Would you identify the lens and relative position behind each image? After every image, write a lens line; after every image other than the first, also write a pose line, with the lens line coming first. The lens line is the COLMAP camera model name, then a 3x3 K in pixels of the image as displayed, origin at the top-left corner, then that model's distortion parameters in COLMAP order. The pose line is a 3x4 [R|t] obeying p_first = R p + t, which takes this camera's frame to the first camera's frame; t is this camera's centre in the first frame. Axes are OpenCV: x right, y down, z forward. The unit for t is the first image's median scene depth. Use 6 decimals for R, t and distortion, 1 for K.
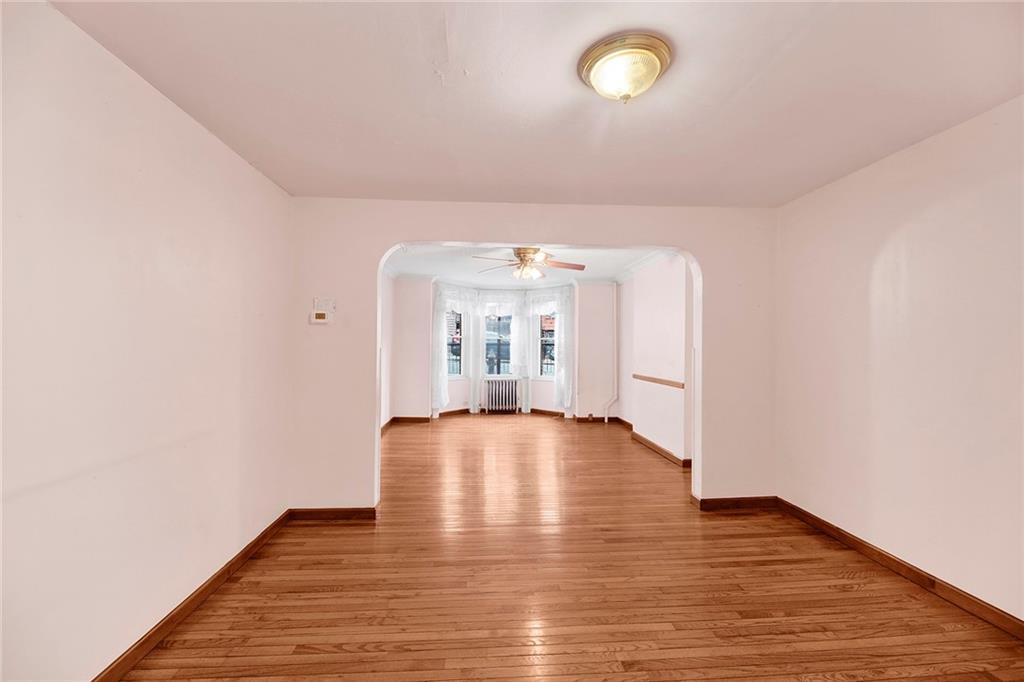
lens RADIAL K [[419.2, 0, 505.0], [0, 419.2, 341.1], [0, 0, 1]] dist [0.000435, -0.001659]
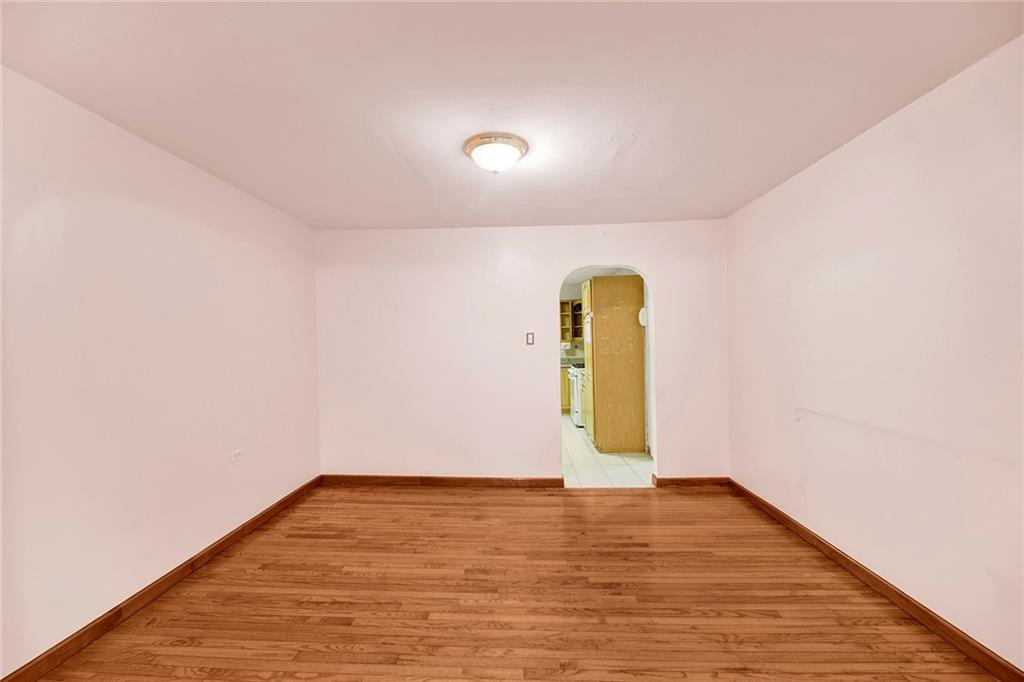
lens RADIAL K [[419.2, 0, 511.8], [0, 419.2, 343.7], [0, 0, 1]] dist [0.000435, -0.001659]
pose [[-0.995283, 0.013206, 0.096113, 0.084347], [0.012592, 0.999896, -0.006989, 0.010086], [-0.096195, -0.005745, -0.995346, 1.987590]]
